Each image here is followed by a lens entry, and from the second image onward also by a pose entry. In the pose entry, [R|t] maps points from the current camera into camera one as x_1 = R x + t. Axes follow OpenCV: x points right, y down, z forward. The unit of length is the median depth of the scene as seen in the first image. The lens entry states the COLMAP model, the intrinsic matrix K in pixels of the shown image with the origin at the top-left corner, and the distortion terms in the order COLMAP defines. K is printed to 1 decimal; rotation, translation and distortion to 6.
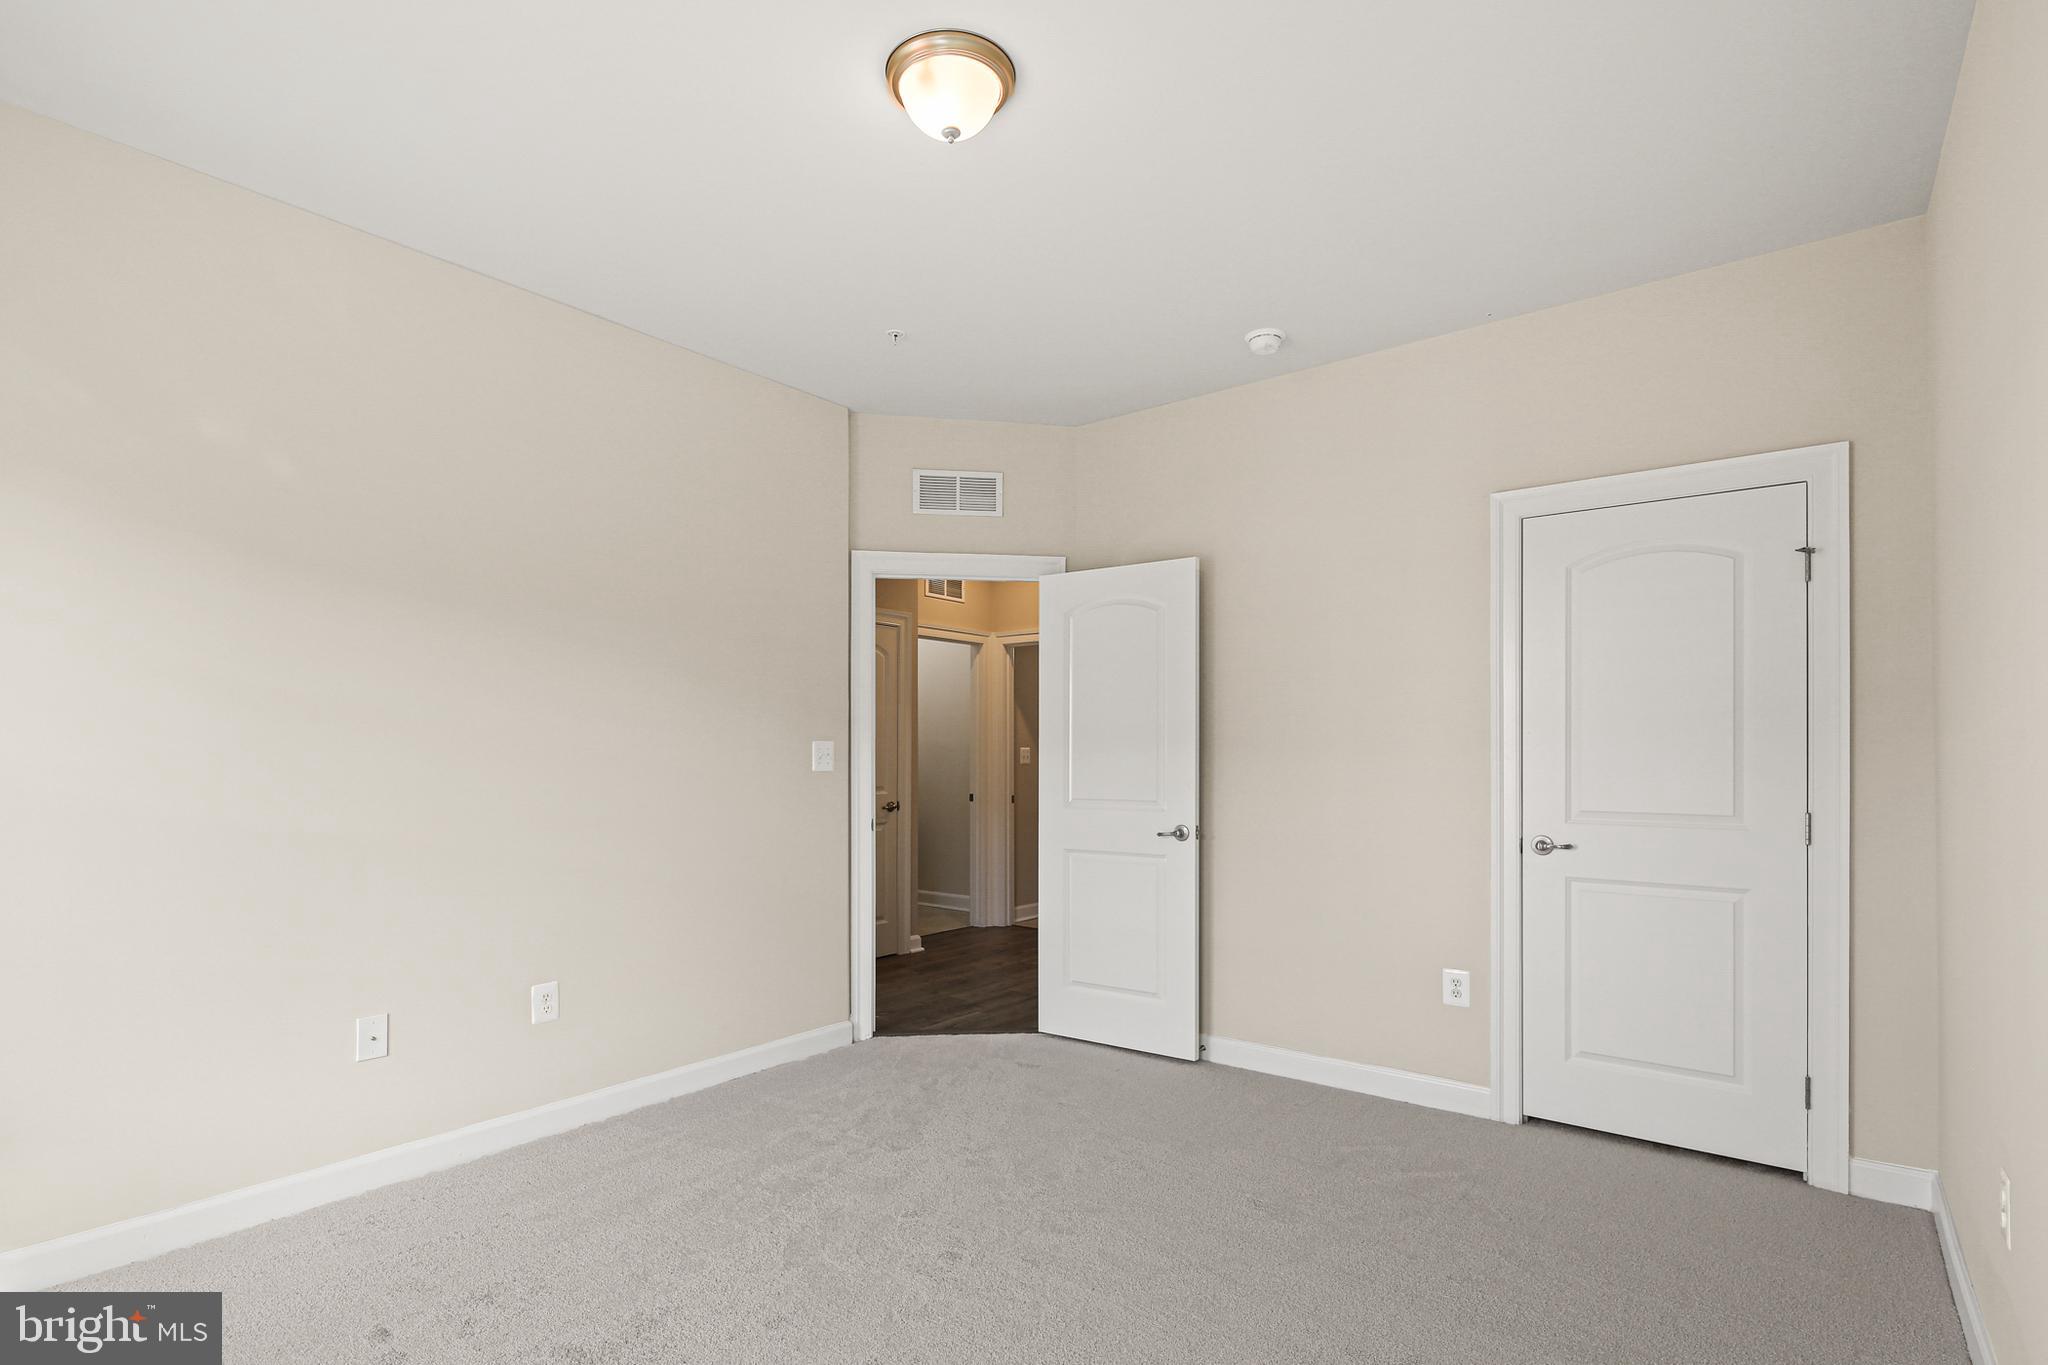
lens RADIAL K [[996.6, 0, 1024.8], [0, 996.6, 753.8], [0, 0, 1]] dist [-0.001341, -0.000636]
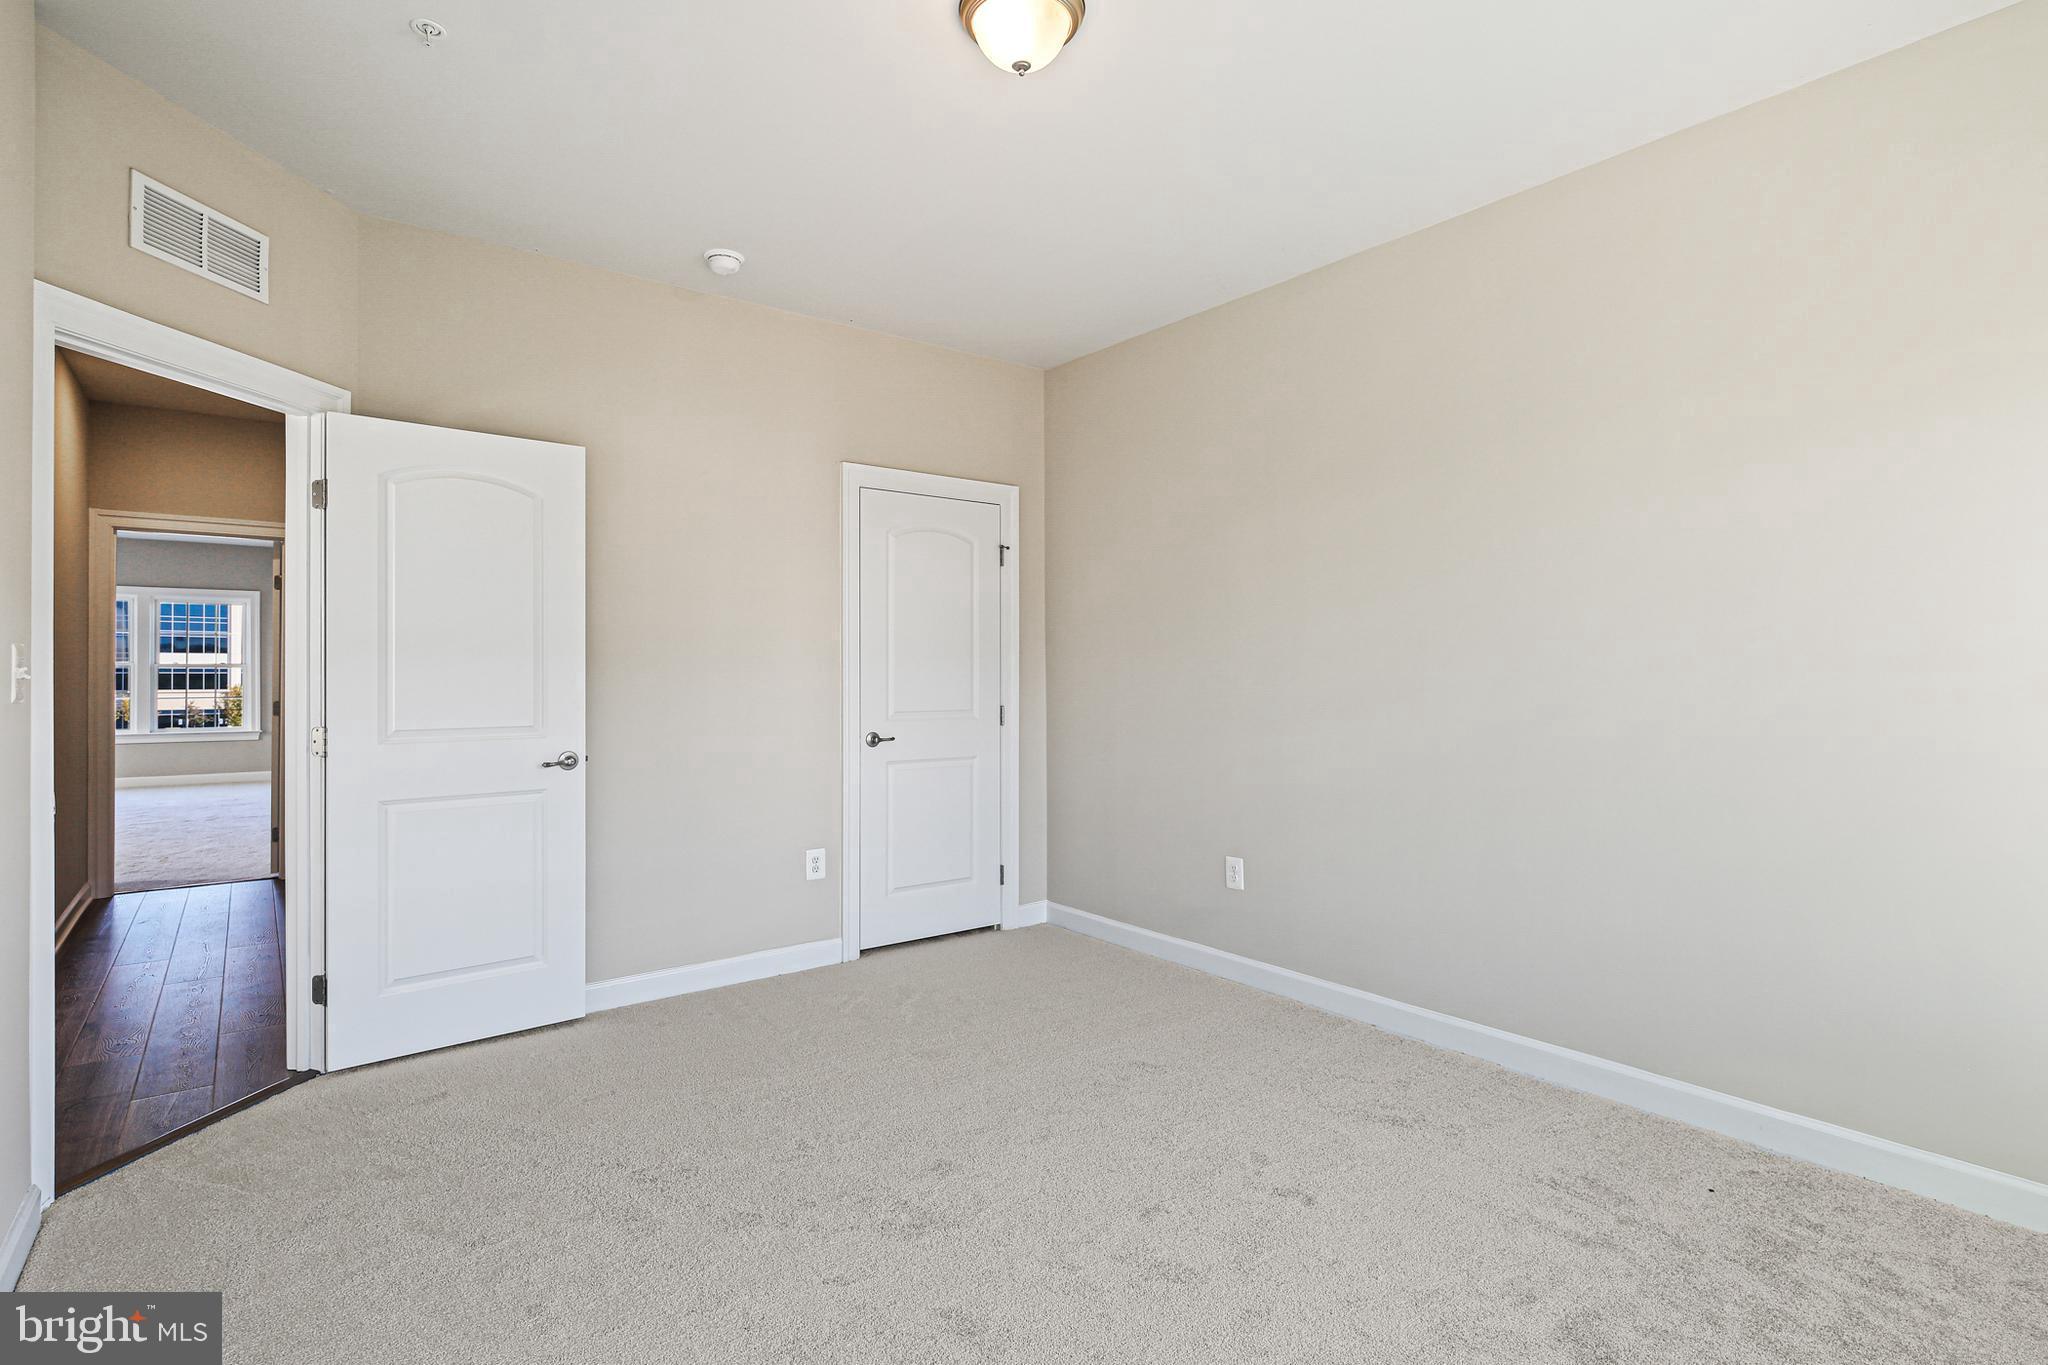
lens RADIAL K [[1001.7, 0, 1024.0], [0, 1001.7, 682.5], [0, 0, 1]] dist [0.000611, -0.000055]
pose [[0.248212, -0.008439, 0.968669, -0.676375], [0.002929, 0.999964, 0.007961, 0.005831], [-0.968701, 0.000861, 0.248228, 0.454924]]
